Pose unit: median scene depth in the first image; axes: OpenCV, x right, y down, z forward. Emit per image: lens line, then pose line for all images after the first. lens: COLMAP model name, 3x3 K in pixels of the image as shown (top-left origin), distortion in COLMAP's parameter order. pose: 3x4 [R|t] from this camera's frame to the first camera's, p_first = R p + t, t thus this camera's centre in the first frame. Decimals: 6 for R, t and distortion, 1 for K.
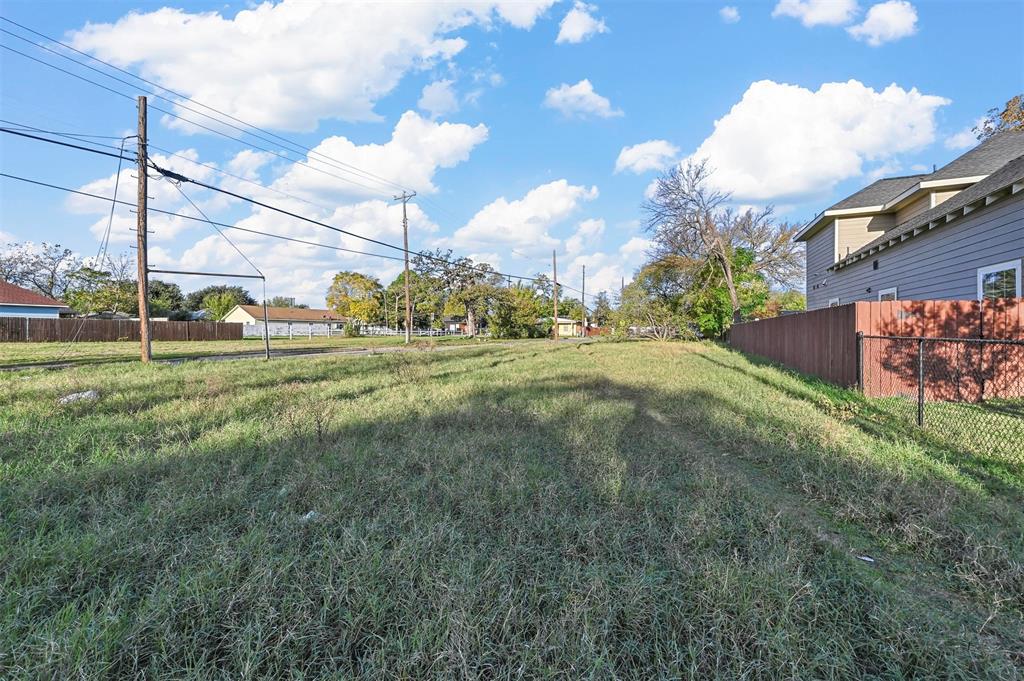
lens RADIAL K [[416.0, 0, 512.0], [0, 416.0, 340.5], [0, 0, 1]] dist [-0.002071, 0.000263]
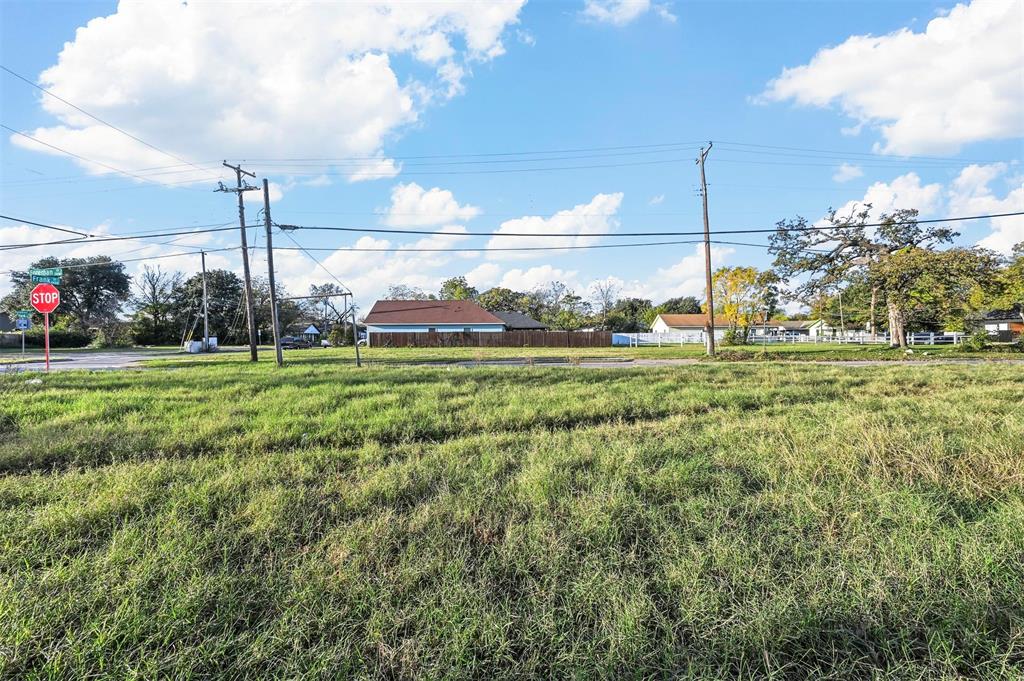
lens RADIAL K [[416.0, 0, 512.0], [0, 416.0, 340.5], [0, 0, 1]] dist [-0.002071, 0.000263]
pose [[0.953885, -0.041145, -0.297340, -1.365078], [0.051213, 0.998345, 0.026146, -0.130740], [0.295772, -0.040168, 0.954414, -0.245003]]
